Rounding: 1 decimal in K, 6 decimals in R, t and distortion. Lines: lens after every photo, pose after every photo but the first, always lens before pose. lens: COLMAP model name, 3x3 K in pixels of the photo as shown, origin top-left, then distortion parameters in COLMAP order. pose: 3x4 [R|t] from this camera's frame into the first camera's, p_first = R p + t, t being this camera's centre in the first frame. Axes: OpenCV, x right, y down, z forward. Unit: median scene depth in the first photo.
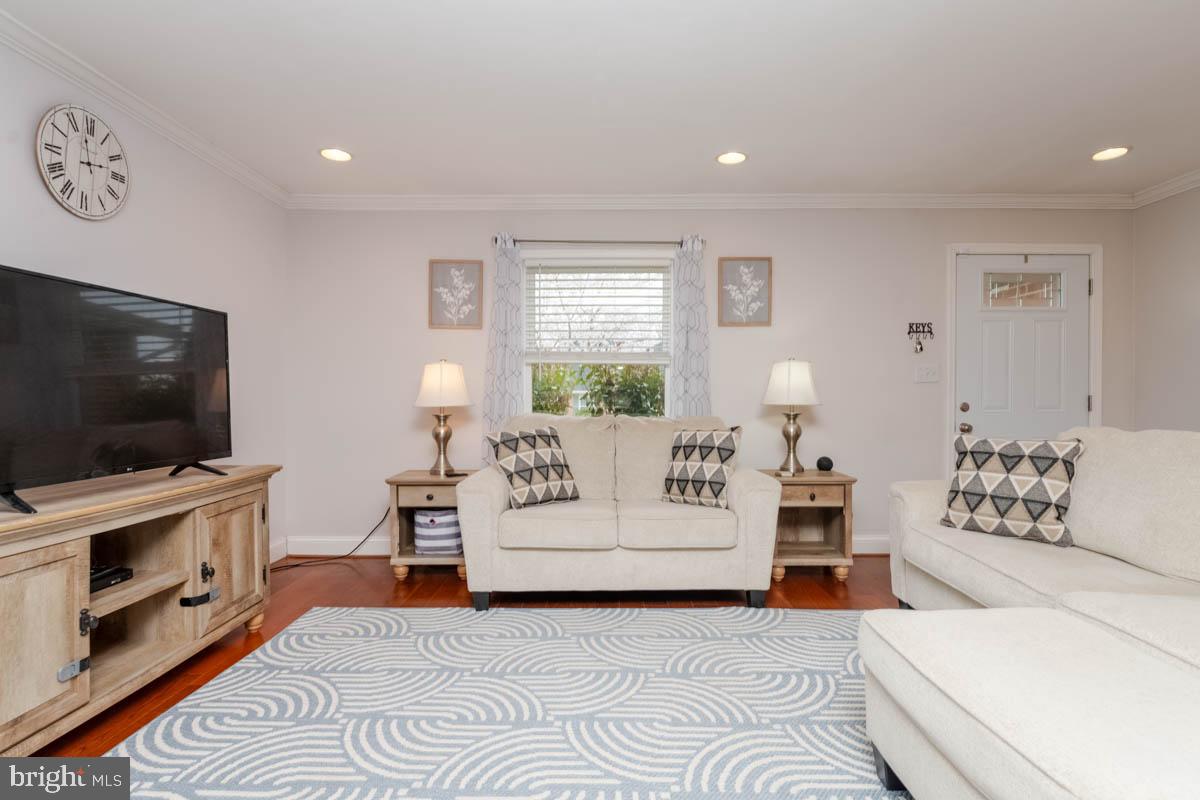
lens RADIAL K [[594.9, 0, 600.0], [0, 594.9, 400.0], [0, 0, 1]] dist [0.000938, -0.001828]
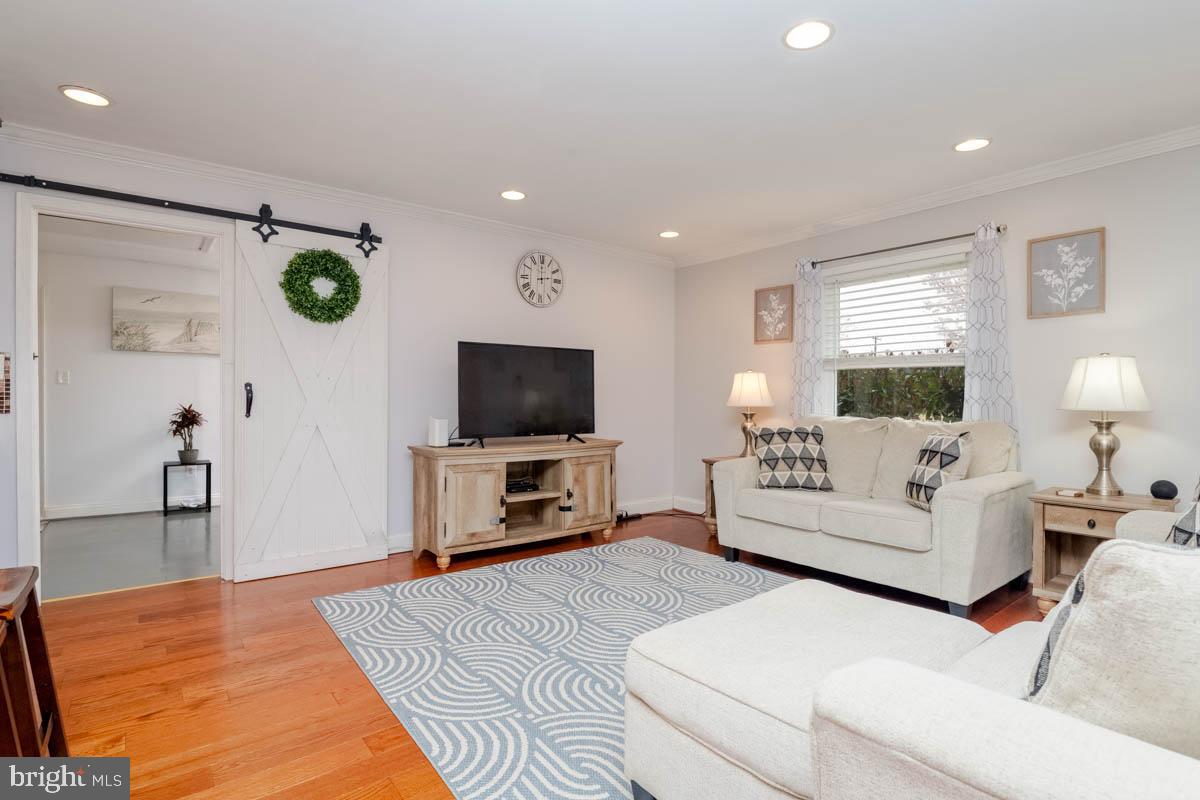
lens RADIAL K [[564.7, 0, 581.7], [0, 564.7, 399.2], [0, 0, 1]] dist [0.001874, -0.000191]
pose [[0.614706, 0.004125, -0.788745, 0.567504], [-0.008469, 0.999963, -0.001371, -0.000457], [0.788711, 0.007522, 0.614719, -0.027993]]
